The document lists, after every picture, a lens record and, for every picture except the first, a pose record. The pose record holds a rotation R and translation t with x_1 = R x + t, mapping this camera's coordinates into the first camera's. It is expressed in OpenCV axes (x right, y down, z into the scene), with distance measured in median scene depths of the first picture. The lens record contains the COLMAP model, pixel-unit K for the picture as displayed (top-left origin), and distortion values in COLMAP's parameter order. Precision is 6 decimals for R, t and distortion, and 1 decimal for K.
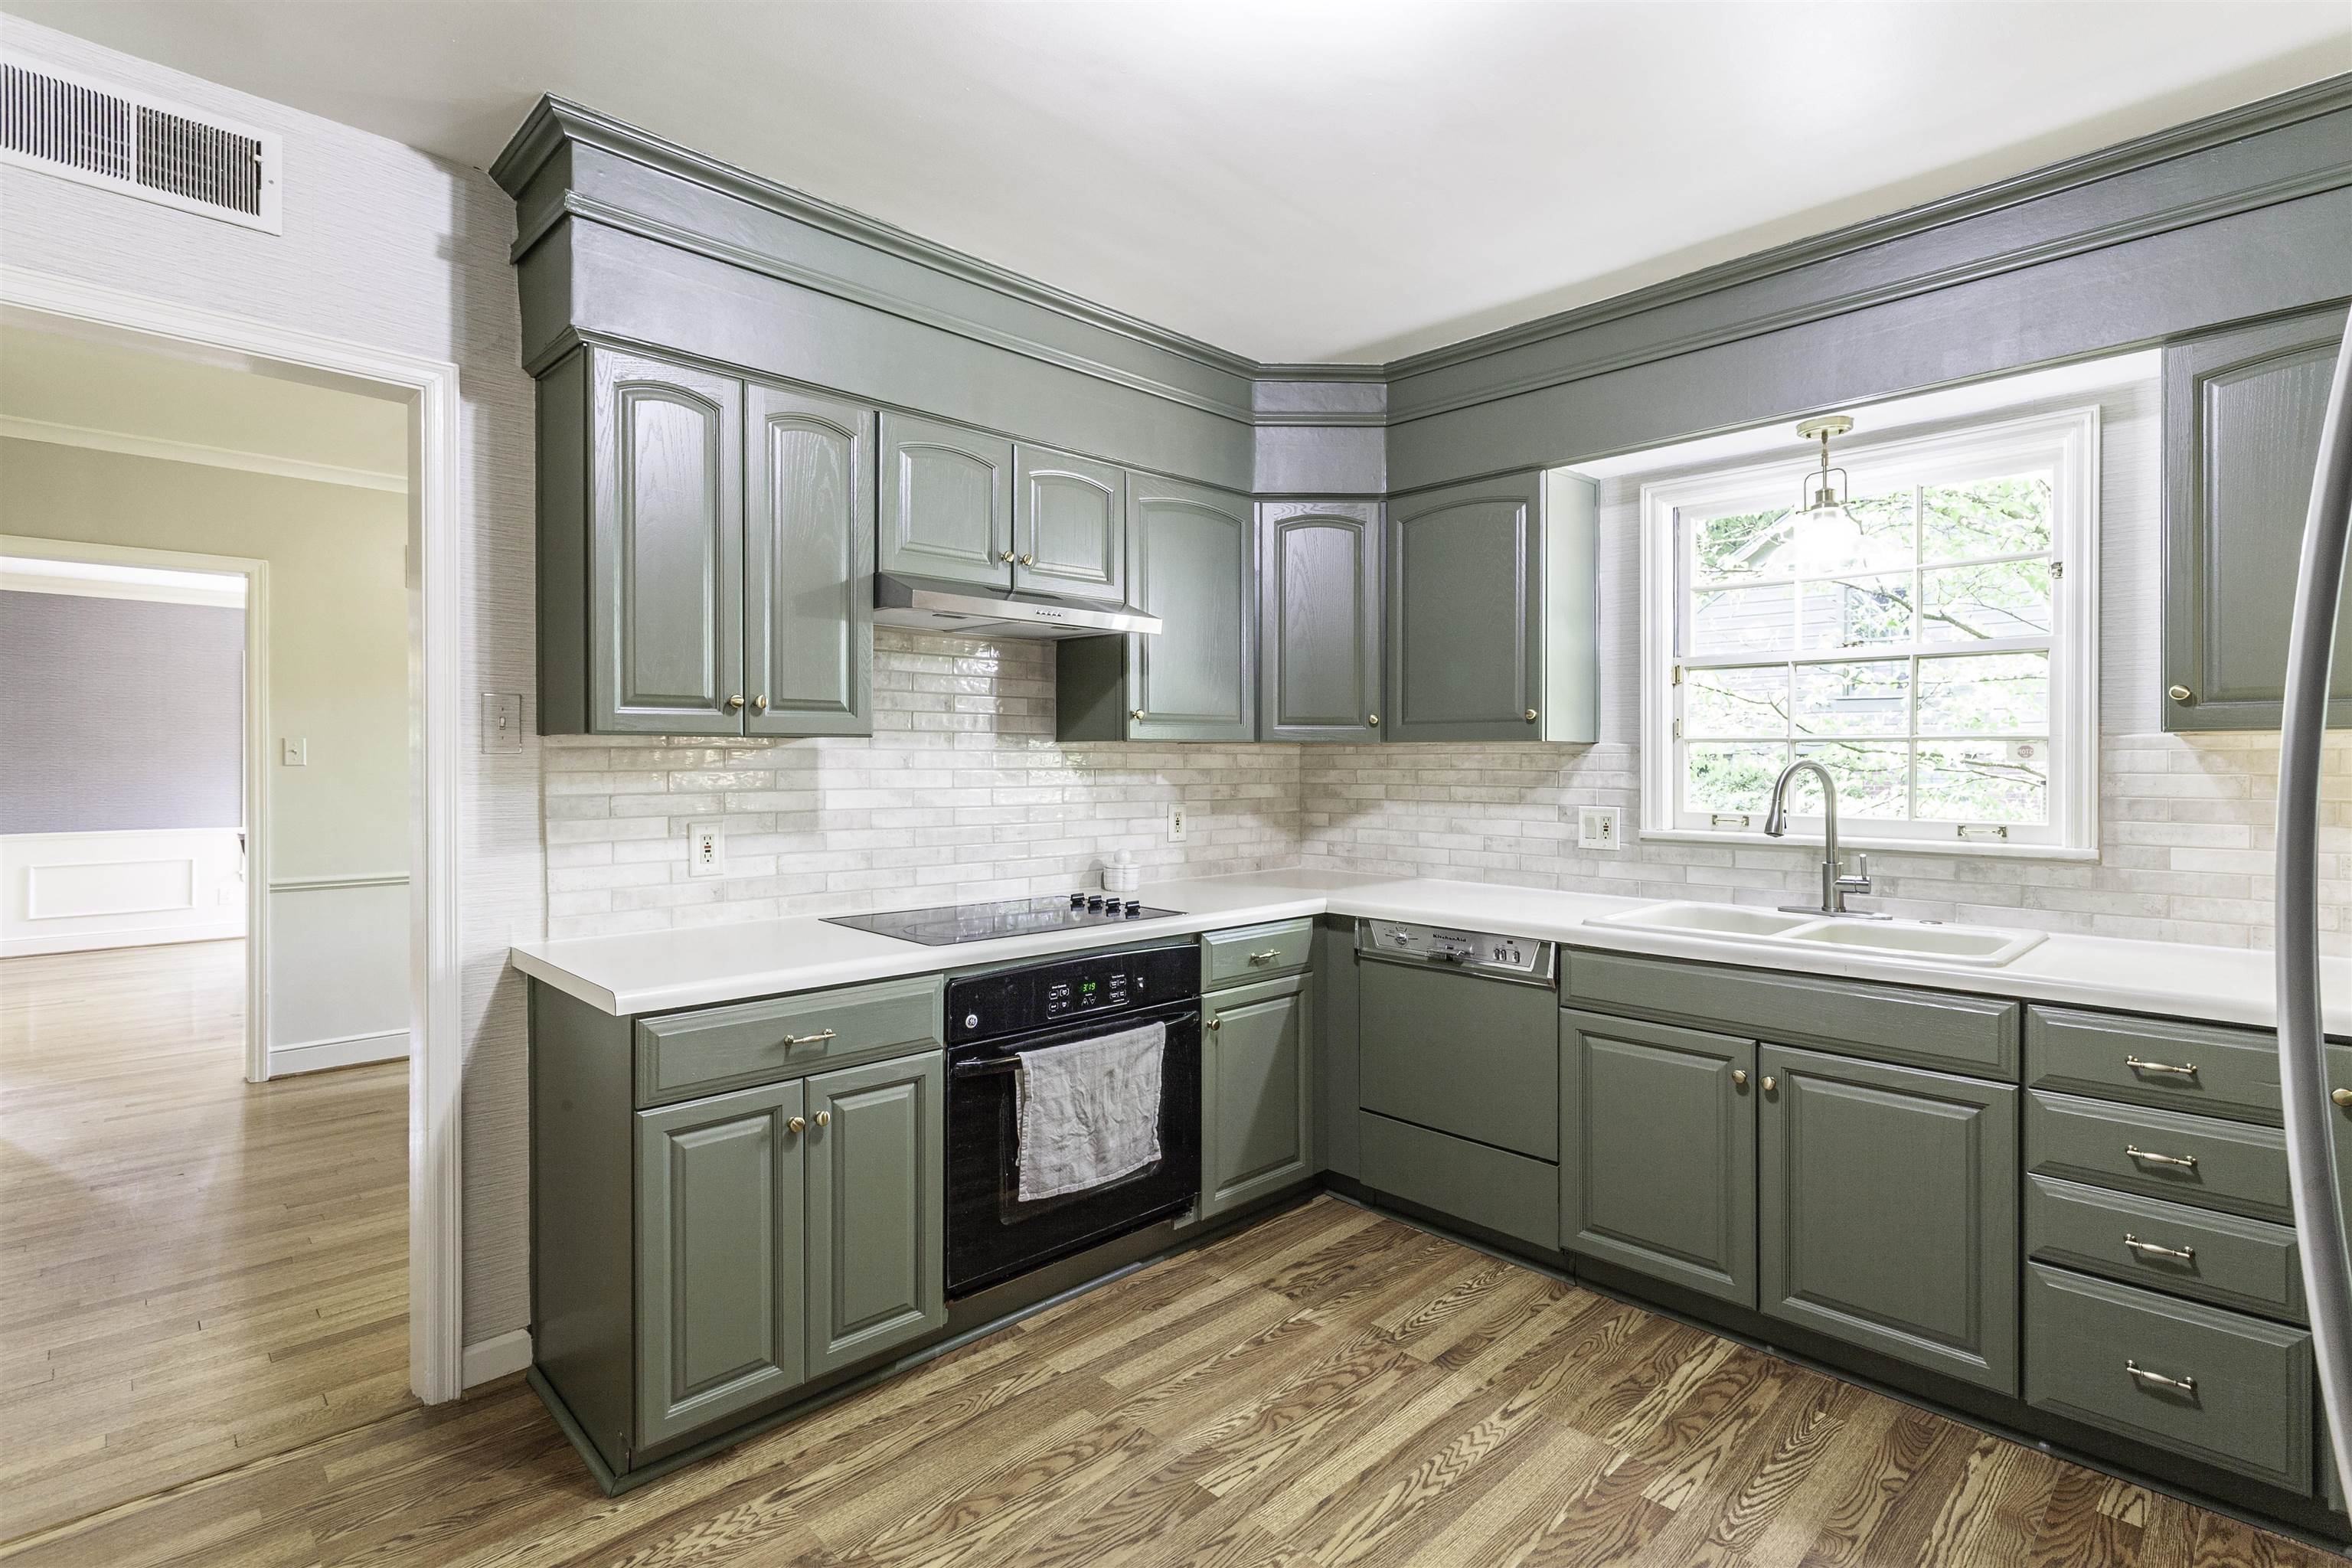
lens RADIAL K [[1119.9, 0, 1179.9], [0, 1119.9, 768.7], [0, 0, 1]] dist [0.009344, 0.000799]
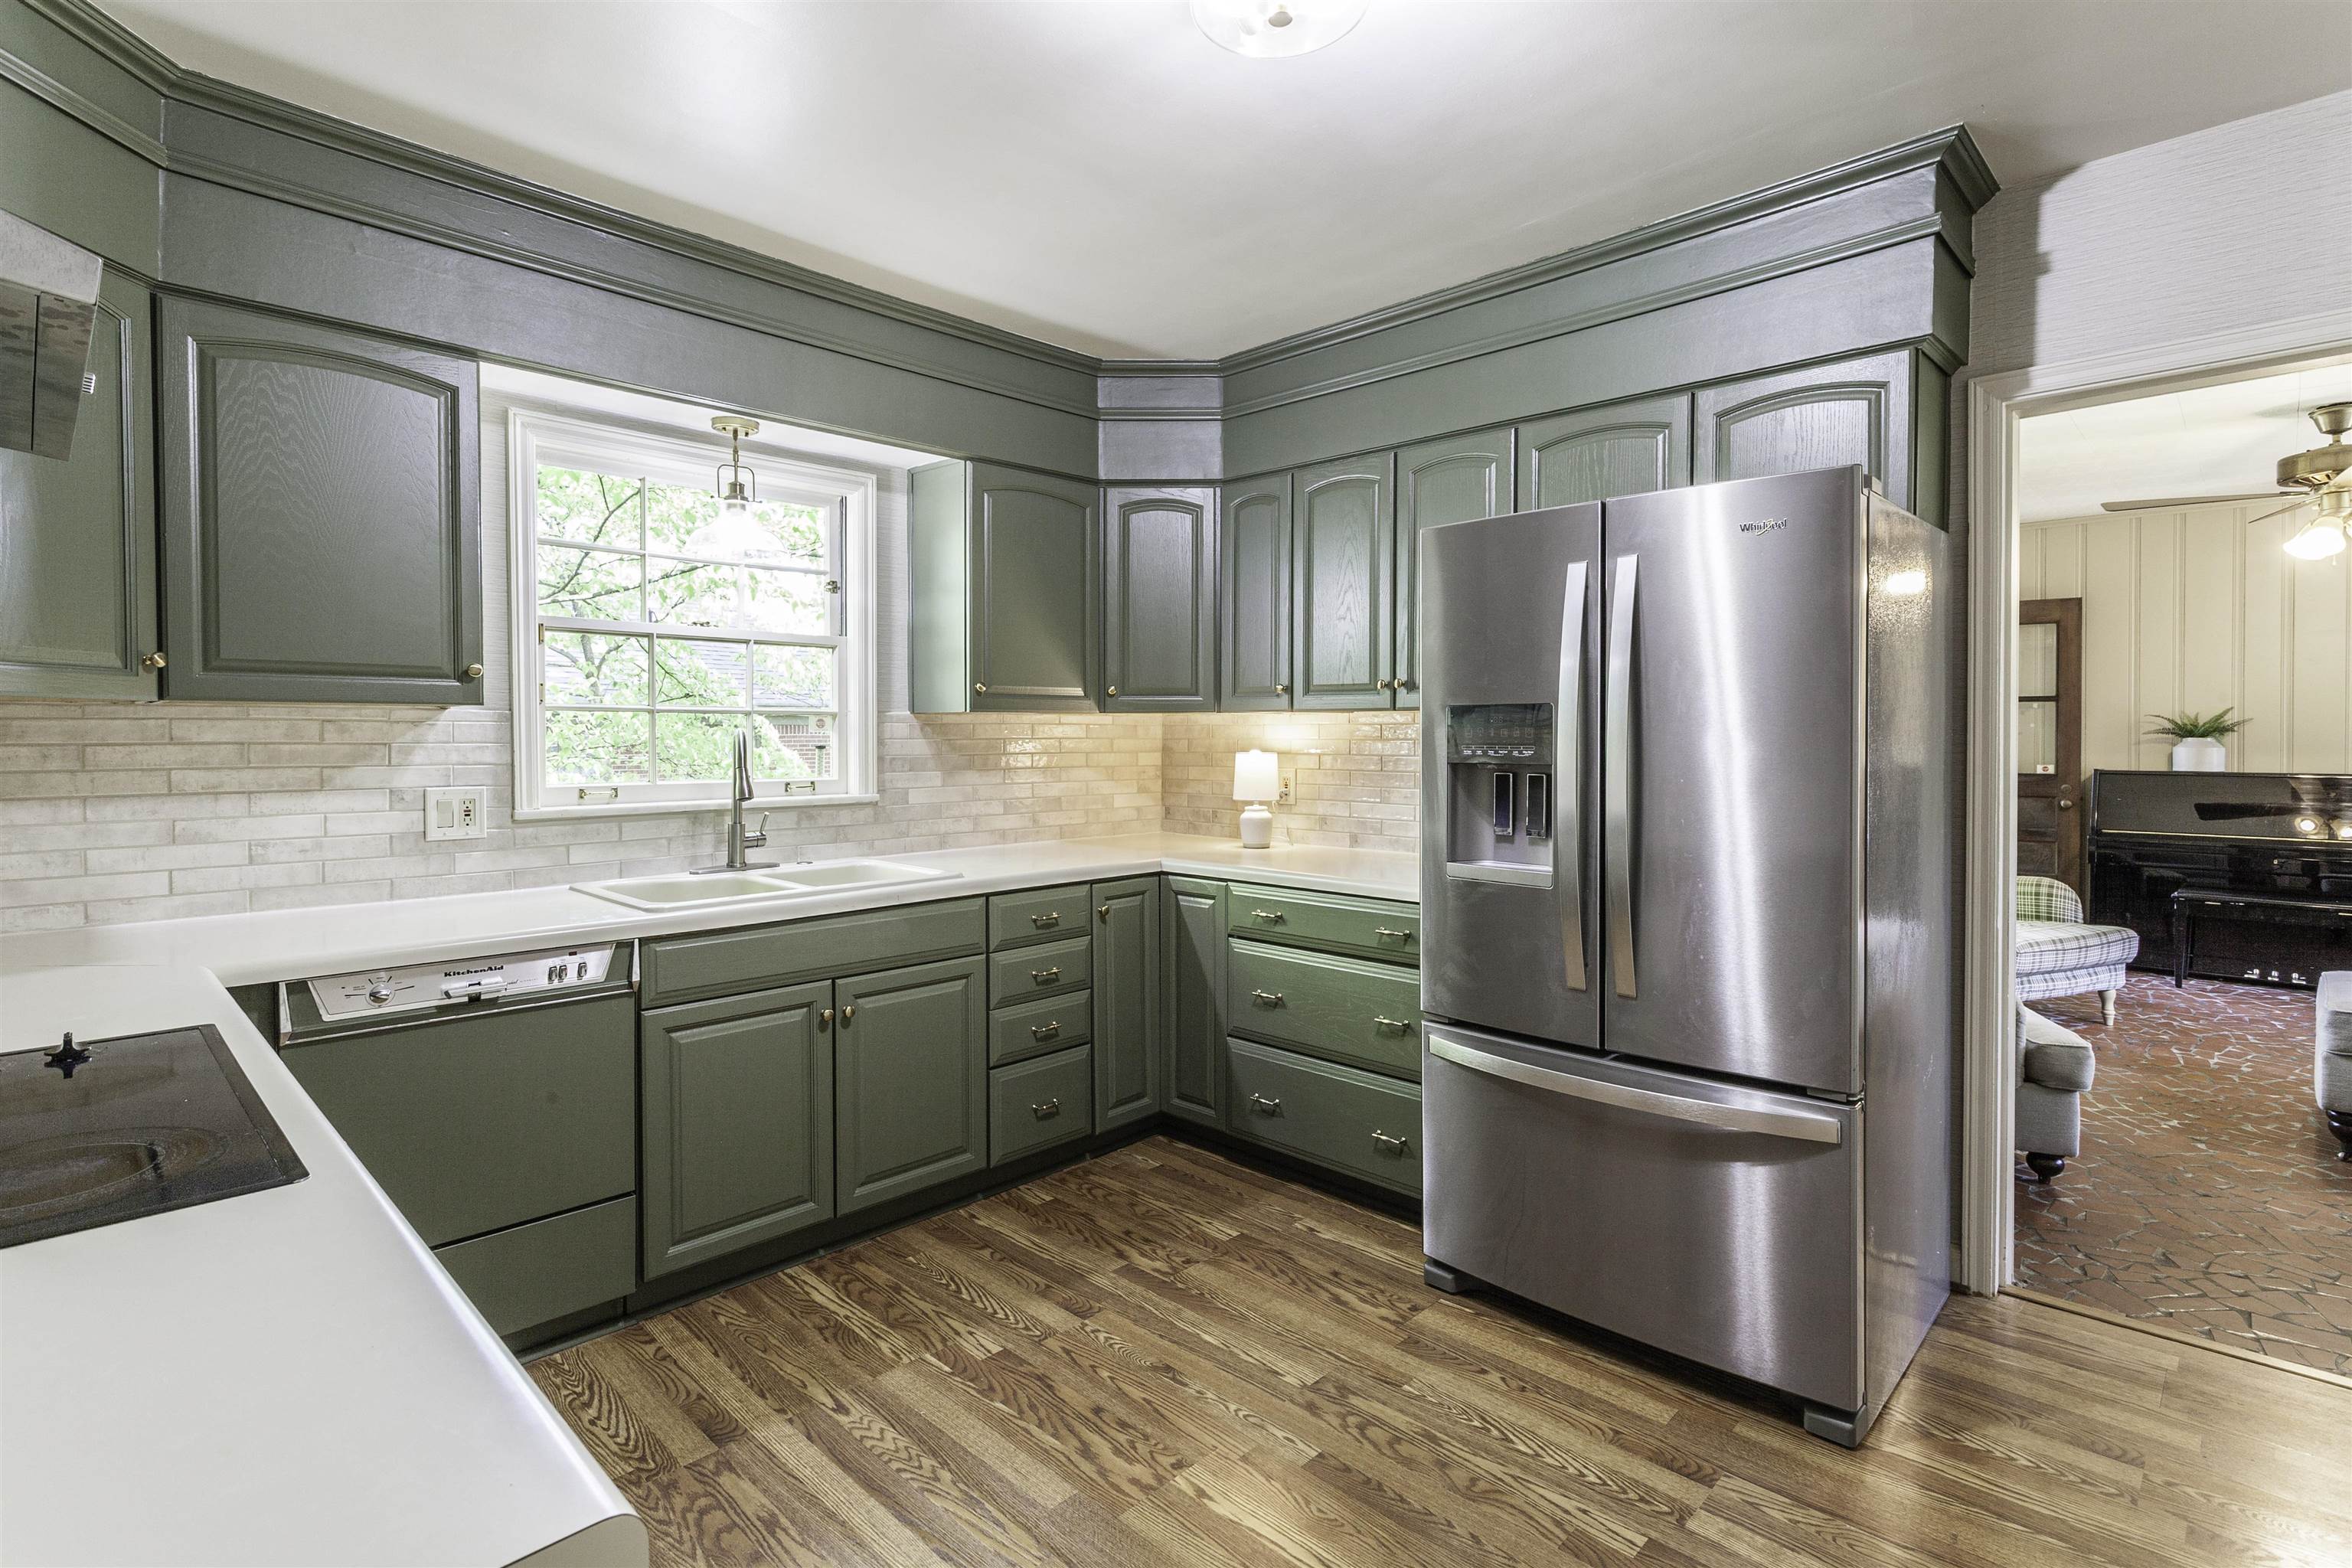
lens RADIAL K [[1159.5, 0, 1182.3], [0, 1159.5, 752.1], [0, 0, 1]] dist [0.012525, 0.000092]
pose [[-0.029866, -0.020231, 0.999349, -0.603967], [0.005038, 0.999779, 0.020390, -0.007354], [-0.999541, 0.005643, -0.029758, 0.628457]]
